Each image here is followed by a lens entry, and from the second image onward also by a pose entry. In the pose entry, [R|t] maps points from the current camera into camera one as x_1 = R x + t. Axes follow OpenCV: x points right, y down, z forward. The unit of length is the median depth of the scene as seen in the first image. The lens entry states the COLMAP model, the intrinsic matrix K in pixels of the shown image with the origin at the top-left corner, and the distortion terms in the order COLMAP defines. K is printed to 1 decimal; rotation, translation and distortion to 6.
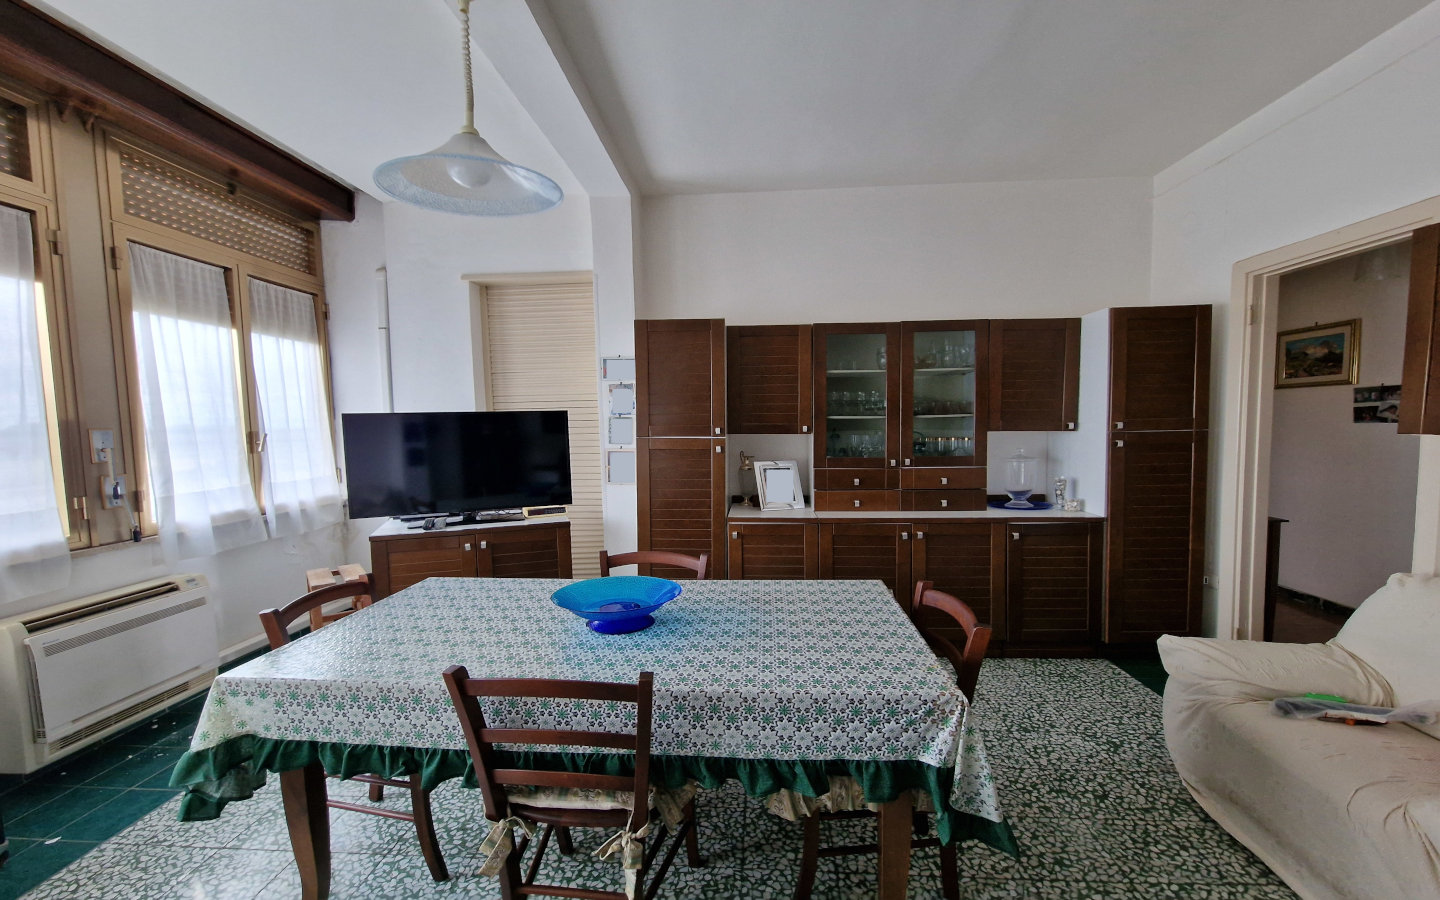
lens RADIAL K [[591.7, 0, 712.7], [0, 591.7, 470.0], [0, 0, 1]] dist [-0.000994, -0.000250]
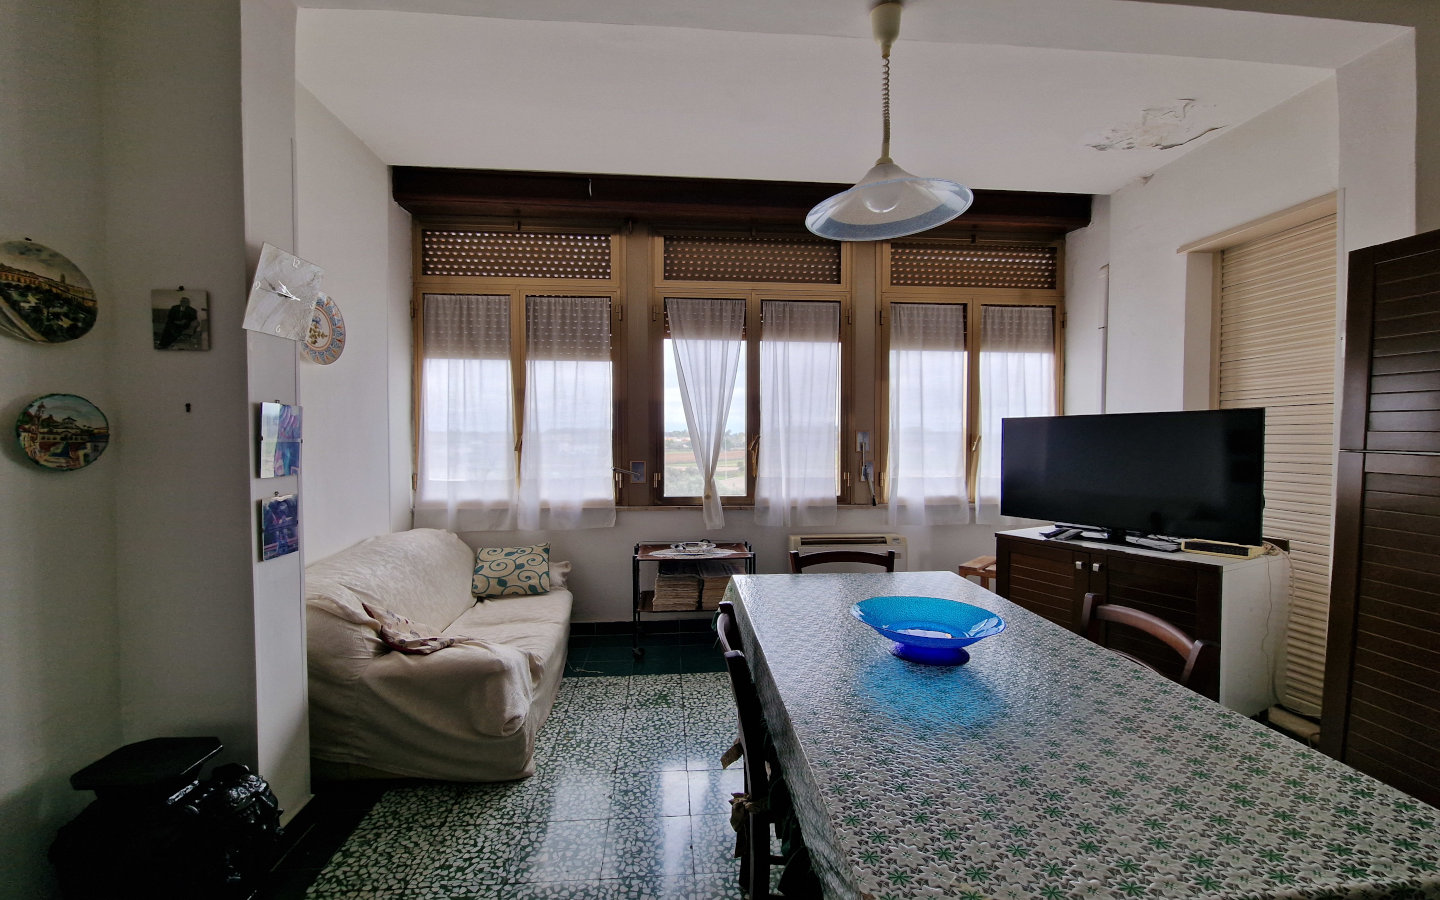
lens RADIAL K [[591.7, 0, 712.7], [0, 591.7, 470.0], [0, 0, 1]] dist [-0.000994, -0.000250]
pose [[0.159637, 0.071337, -0.984595, 0.343139], [-0.081314, 0.994947, 0.058903, -0.019296], [0.983821, 0.070658, 0.164631, 0.278407]]
